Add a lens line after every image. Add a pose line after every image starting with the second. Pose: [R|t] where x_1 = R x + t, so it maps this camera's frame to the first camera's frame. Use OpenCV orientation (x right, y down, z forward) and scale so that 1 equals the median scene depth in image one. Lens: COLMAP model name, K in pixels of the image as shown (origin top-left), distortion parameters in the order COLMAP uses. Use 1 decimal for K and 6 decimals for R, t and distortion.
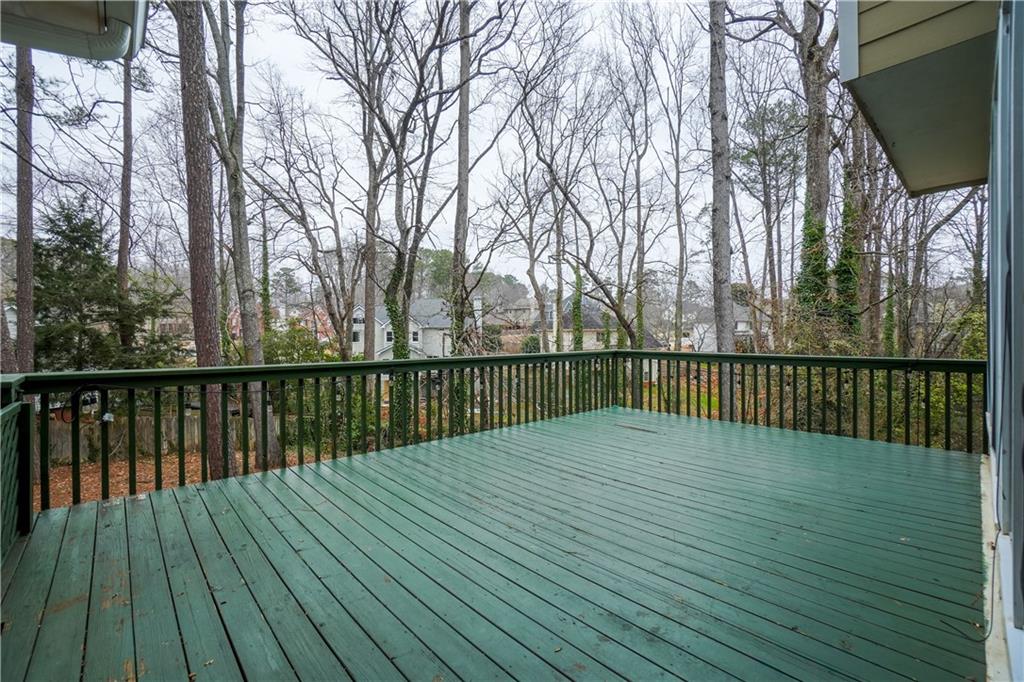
lens RADIAL K [[445.5, 0, 506.1], [0, 445.5, 336.6], [0, 0, 1]] dist [-0.030342, 0.010150]
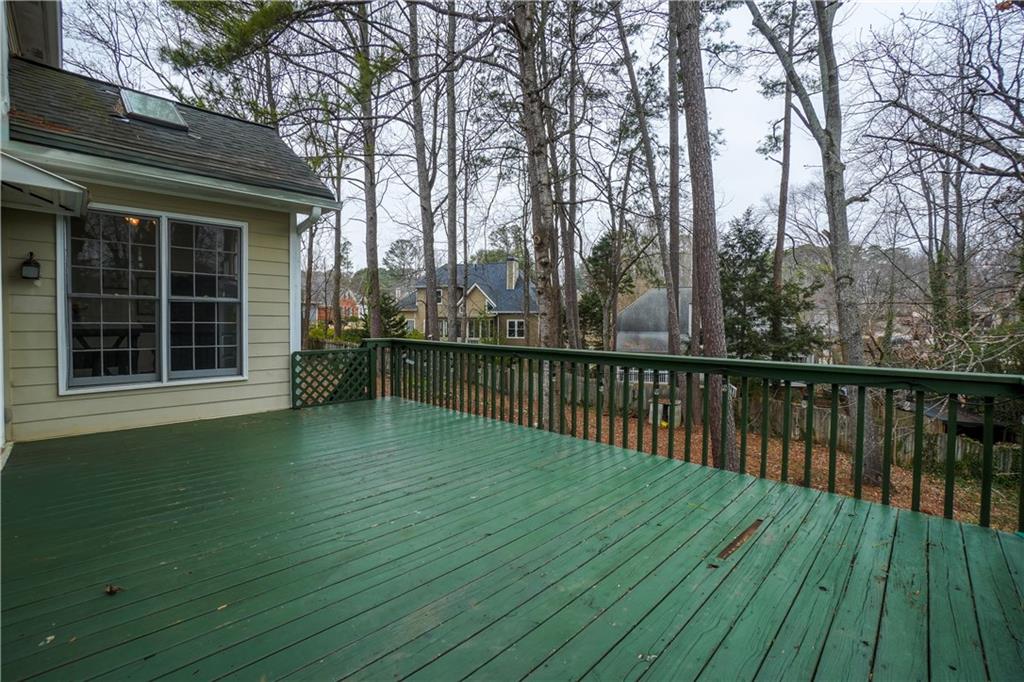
lens RADIAL K [[445.5, 0, 502.6], [0, 445.5, 337.6], [0, 0, 1]] dist [-0.030342, 0.010150]
pose [[0.062959, 0.037706, -0.997304, 0.258244], [-0.017718, 0.999171, 0.036659, -0.003555], [0.997859, 0.015362, 0.063574, 0.262220]]
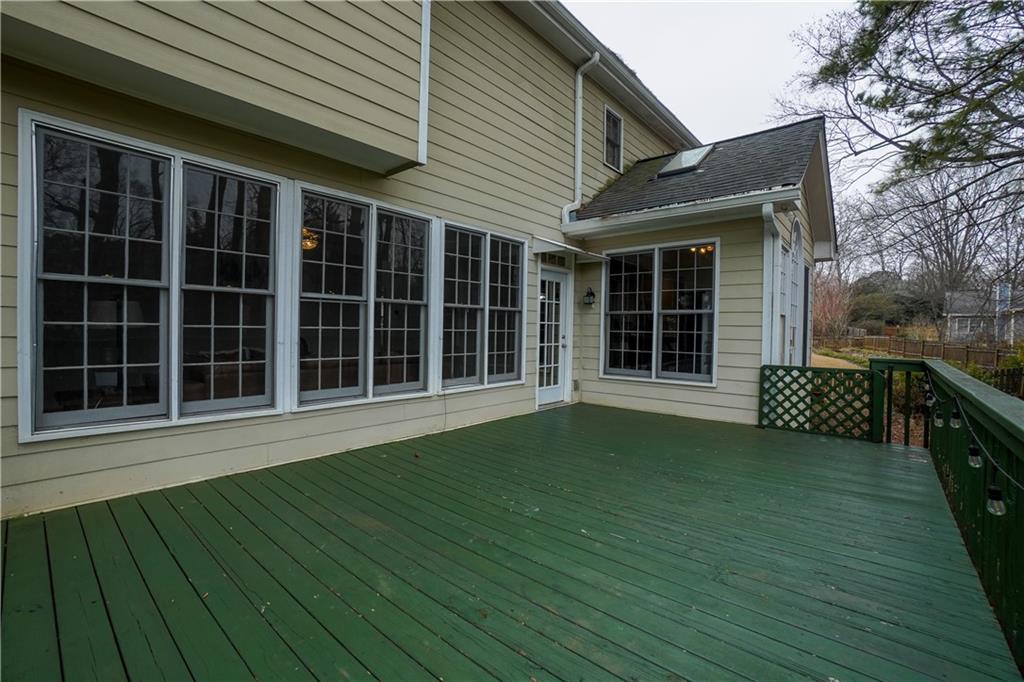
lens RADIAL K [[445.5, 0, 510.5], [0, 445.5, 338.6], [0, 0, 1]] dist [-0.030342, 0.010150]
pose [[-0.991524, -0.012917, -0.129278, 0.106768], [-0.017060, 0.999374, 0.030995, -0.002246], [0.128797, 0.032938, -0.991124, 0.430436]]
